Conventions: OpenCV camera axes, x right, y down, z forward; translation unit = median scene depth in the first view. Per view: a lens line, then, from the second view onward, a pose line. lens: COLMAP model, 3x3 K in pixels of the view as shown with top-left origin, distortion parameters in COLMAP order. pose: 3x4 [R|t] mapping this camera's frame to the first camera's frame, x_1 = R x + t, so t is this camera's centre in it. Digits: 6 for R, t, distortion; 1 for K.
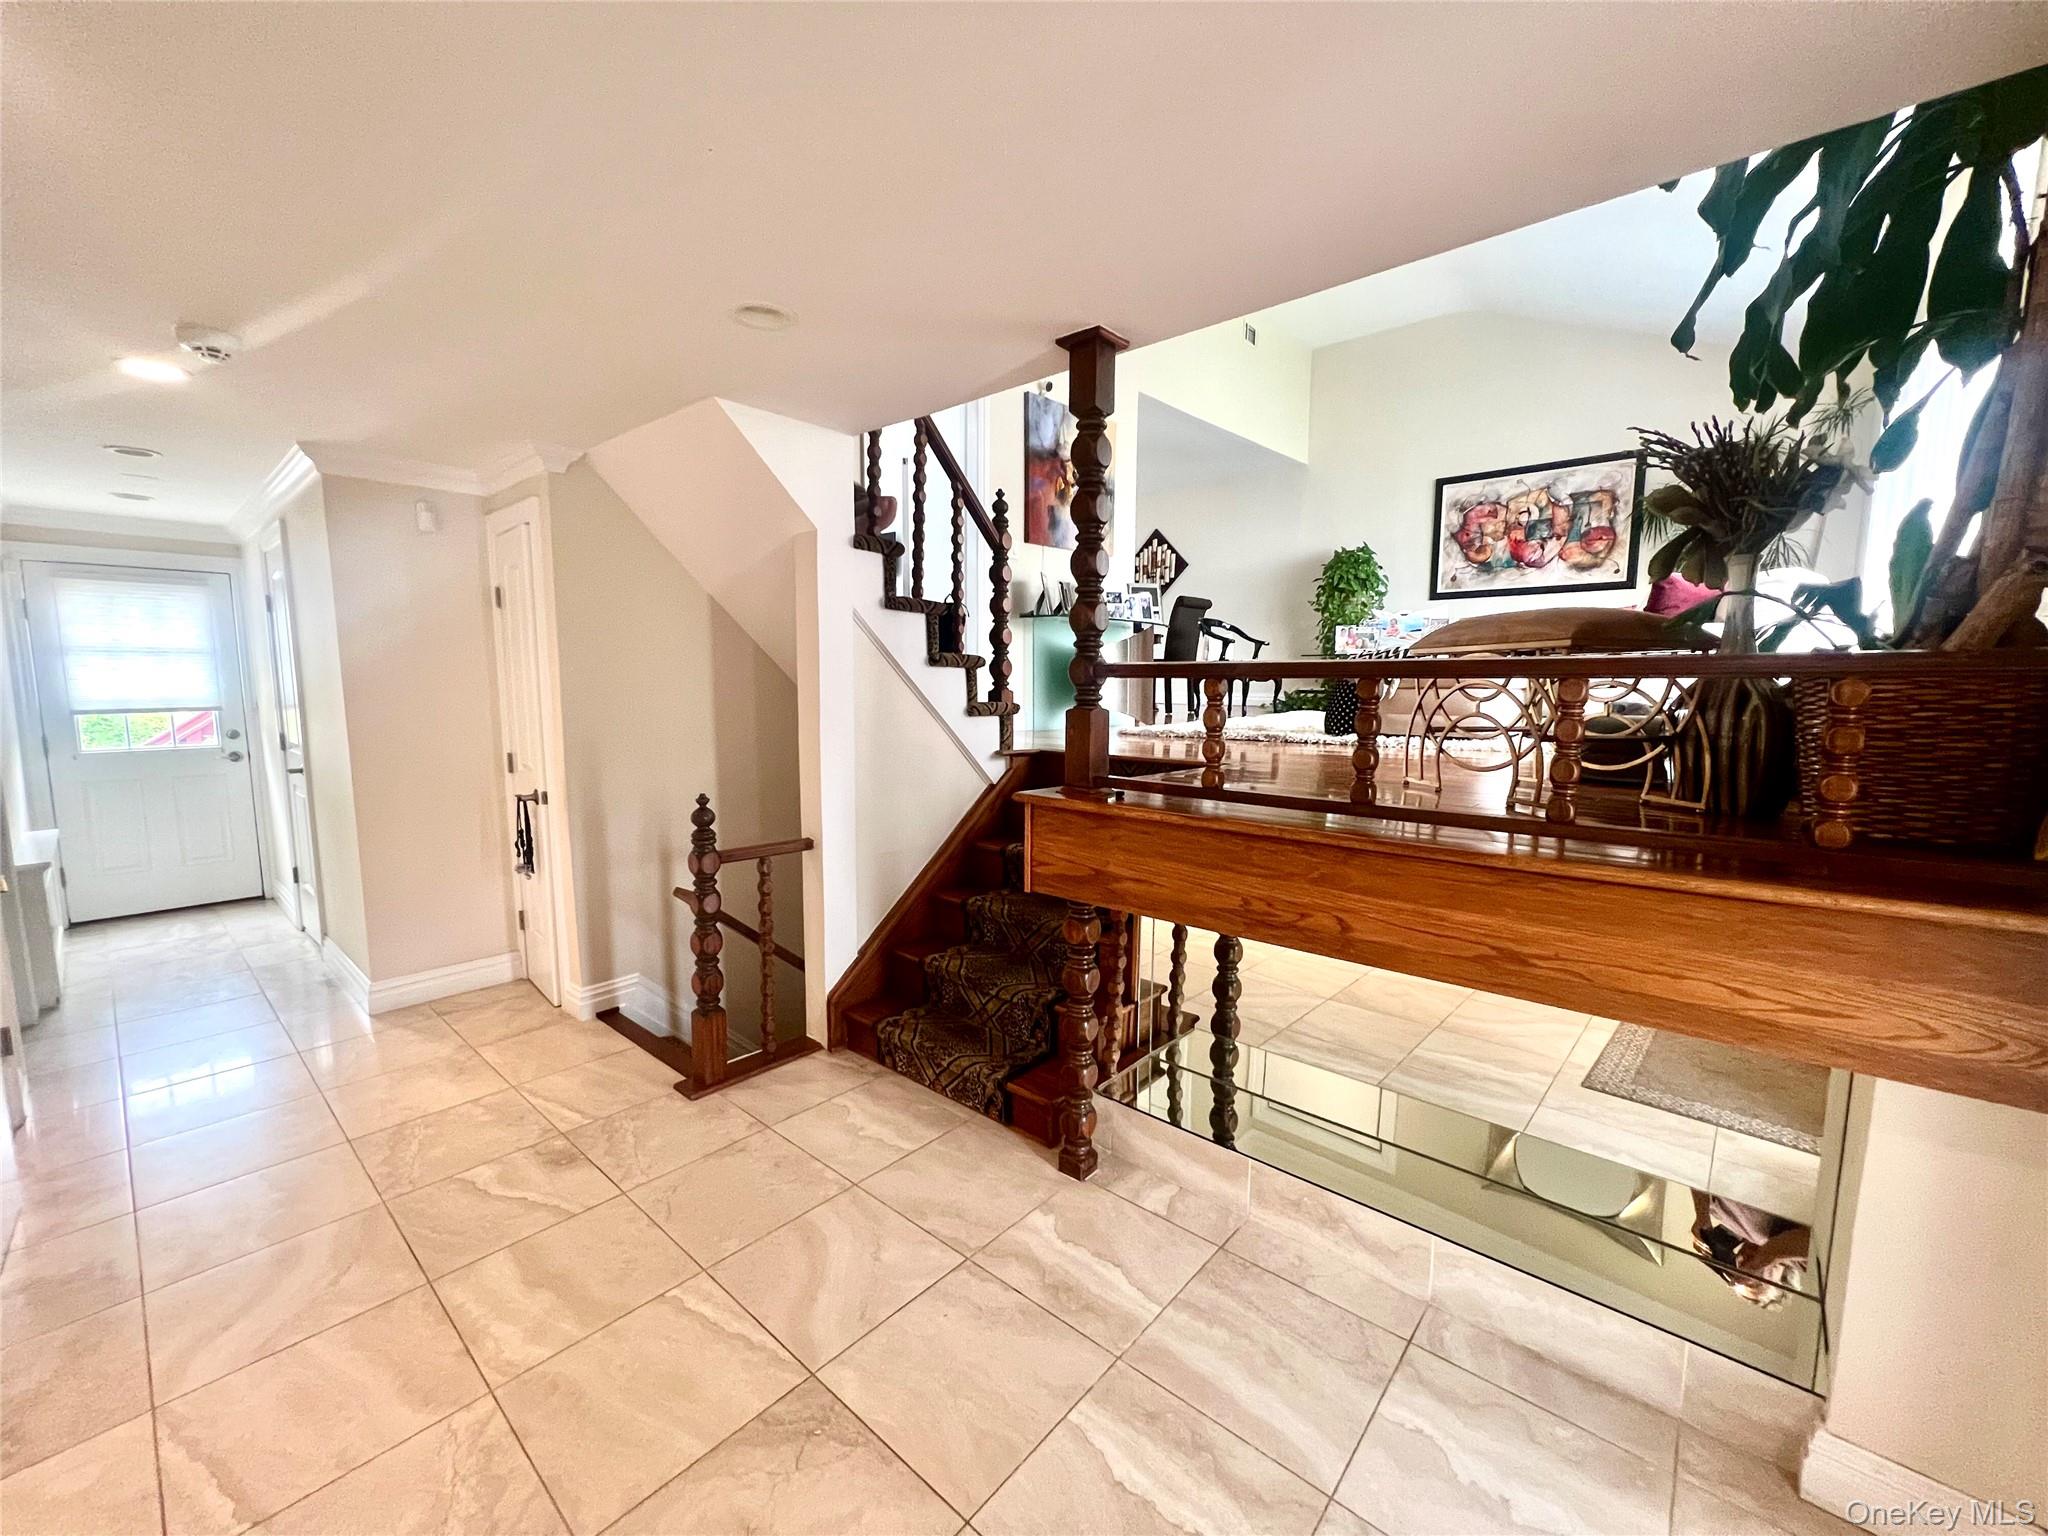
lens RADIAL K [[818.2, 0, 1024.0], [0, 818.2, 768.0], [0, 0, 1]] dist [-0.000150, -0.000058]
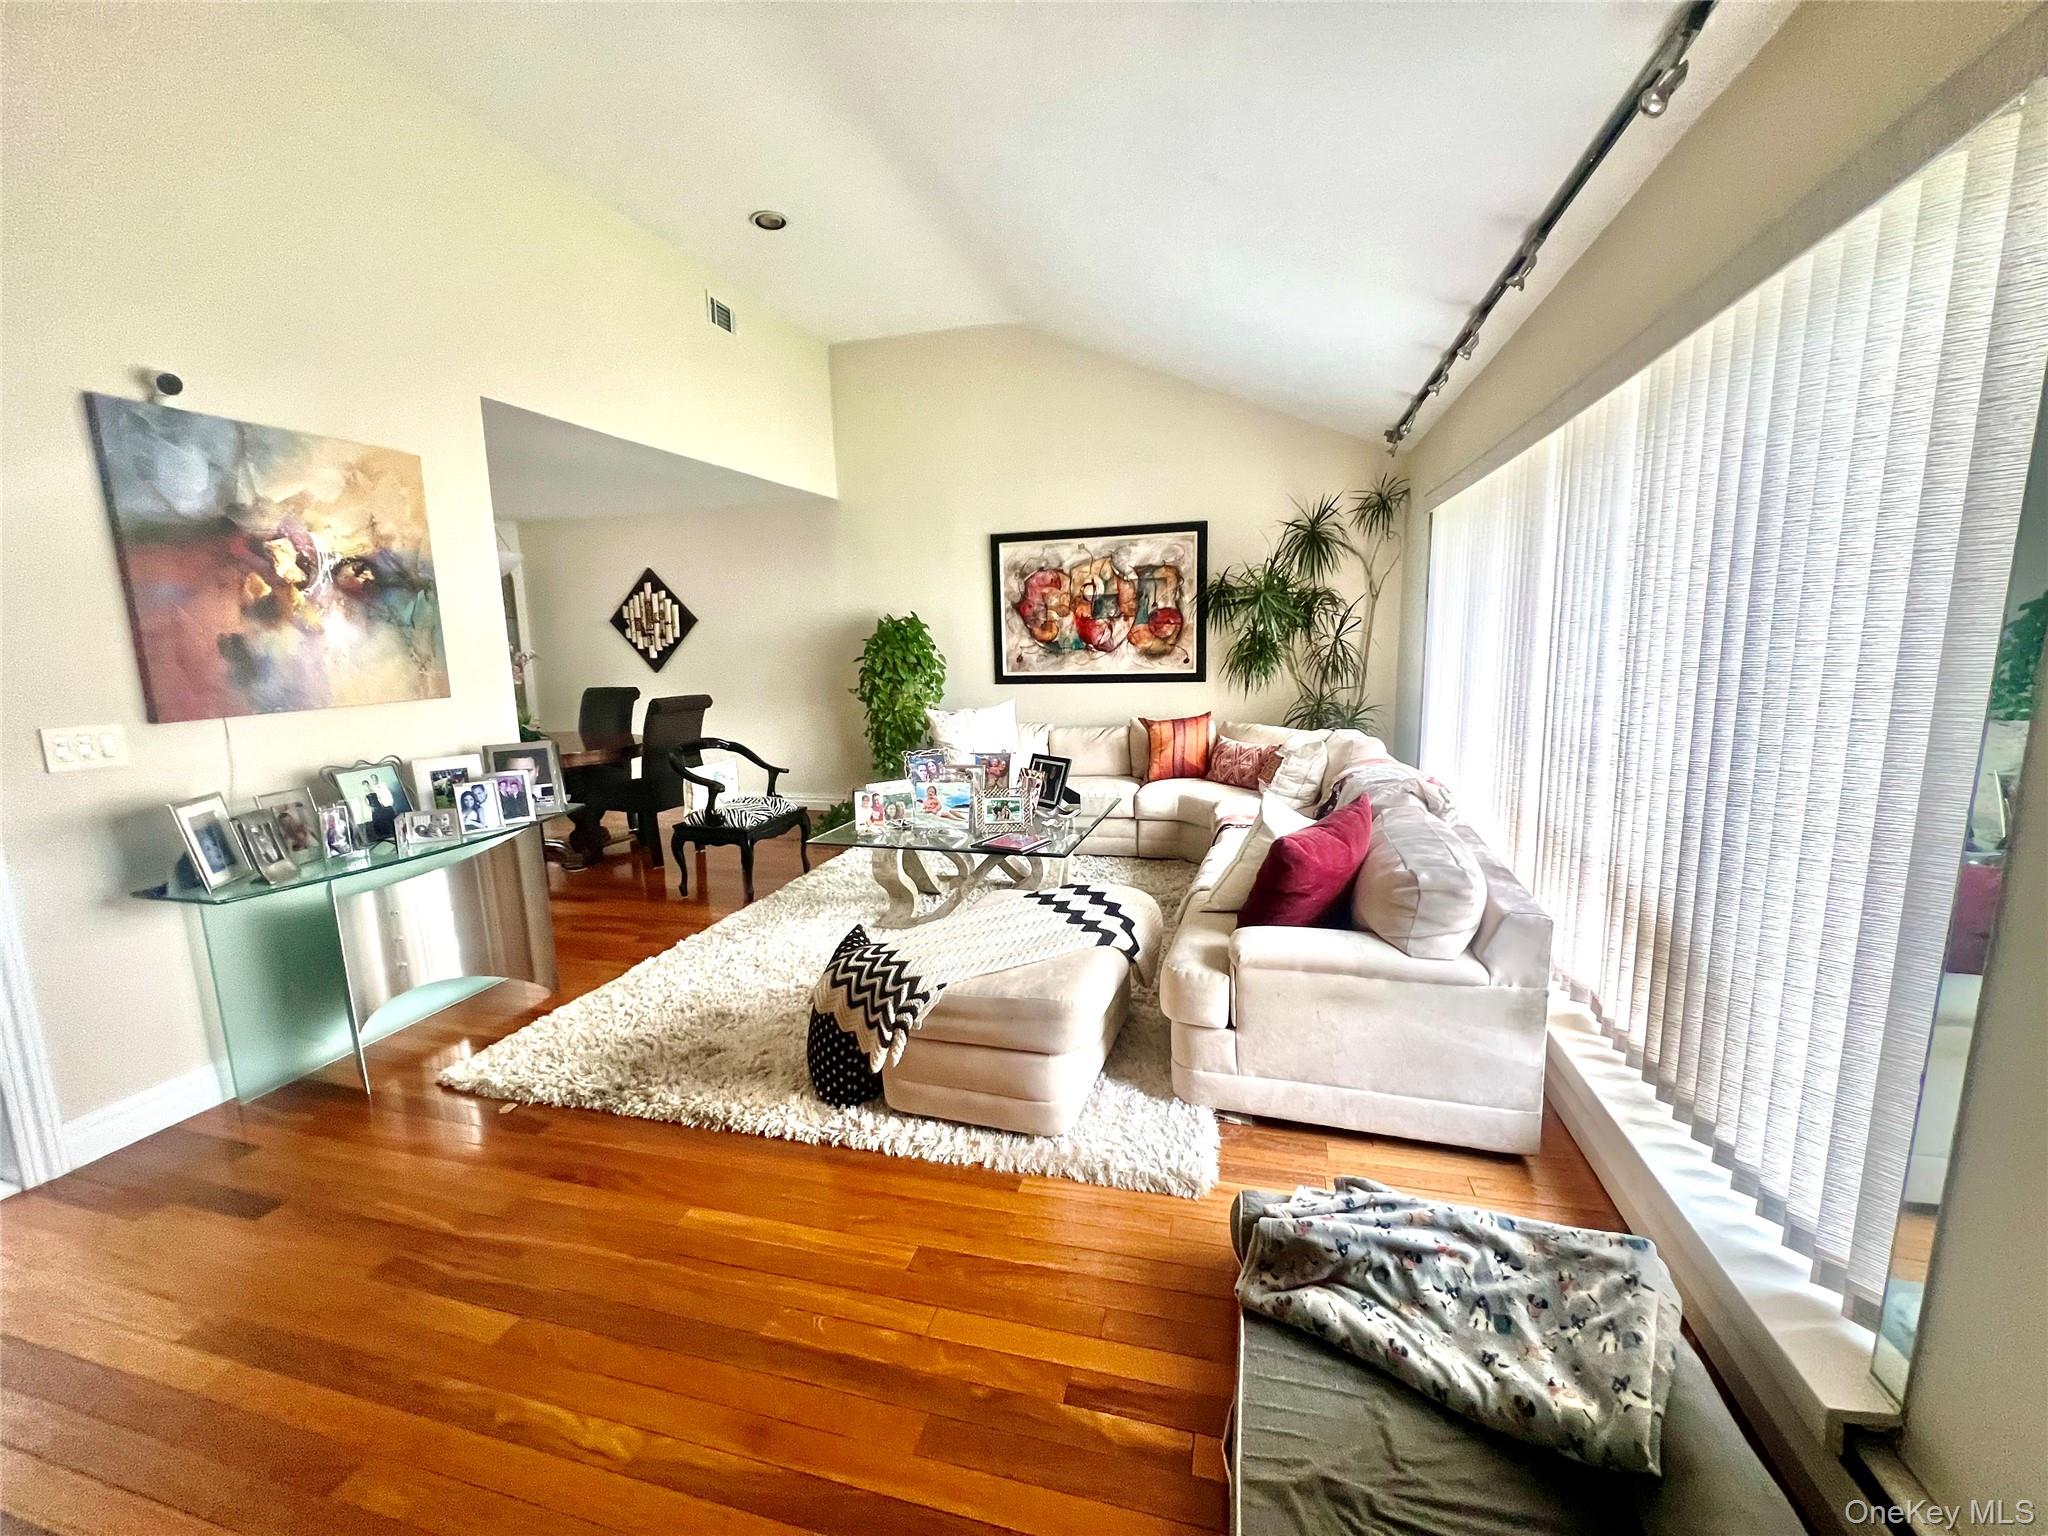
lens RADIAL K [[818.2, 0, 1024.0], [0, 818.2, 768.0], [0, 0, 1]] dist [-0.000150, -0.000058]
pose [[0.898870, -0.091827, 0.428486, 0.182924], [0.075126, 0.995613, 0.055766, -0.180736], [-0.431727, -0.017936, 0.901826, 0.281712]]
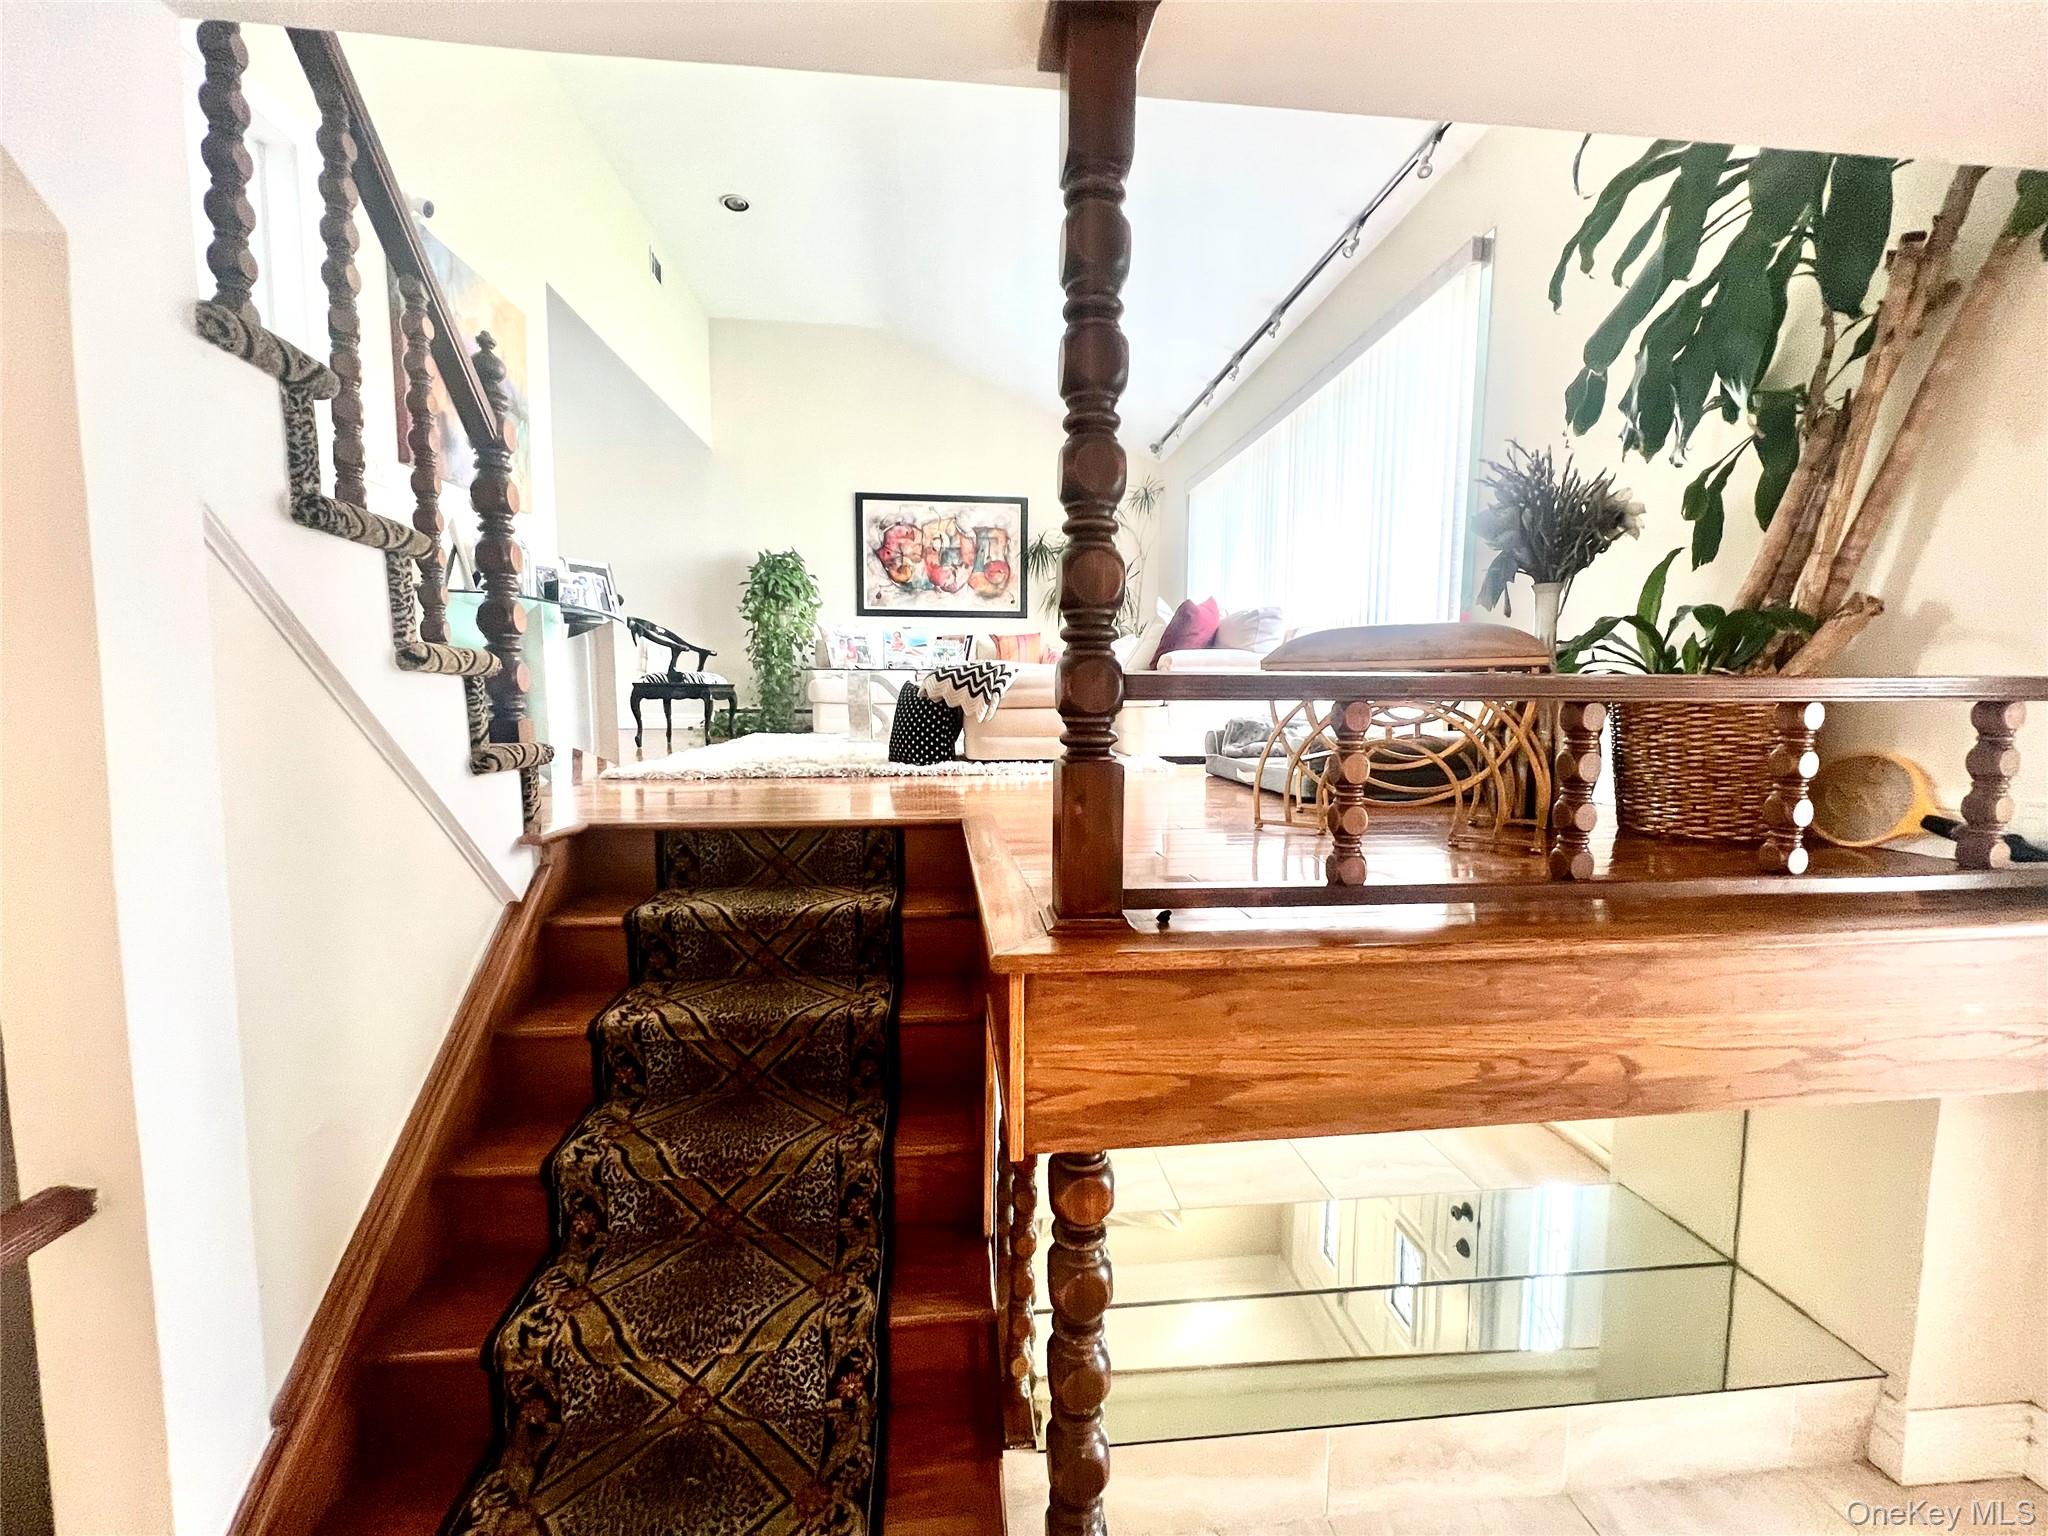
lens RADIAL K [[818.2, 0, 1024.0], [0, 818.2, 768.0], [0, 0, 1]] dist [-0.000150, -0.000058]
pose [[0.674219, -0.063757, 0.735774, -0.106805], [0.078287, 0.996823, 0.014641, -0.025615], [-0.734370, 0.047731, 0.677069, 0.222881]]
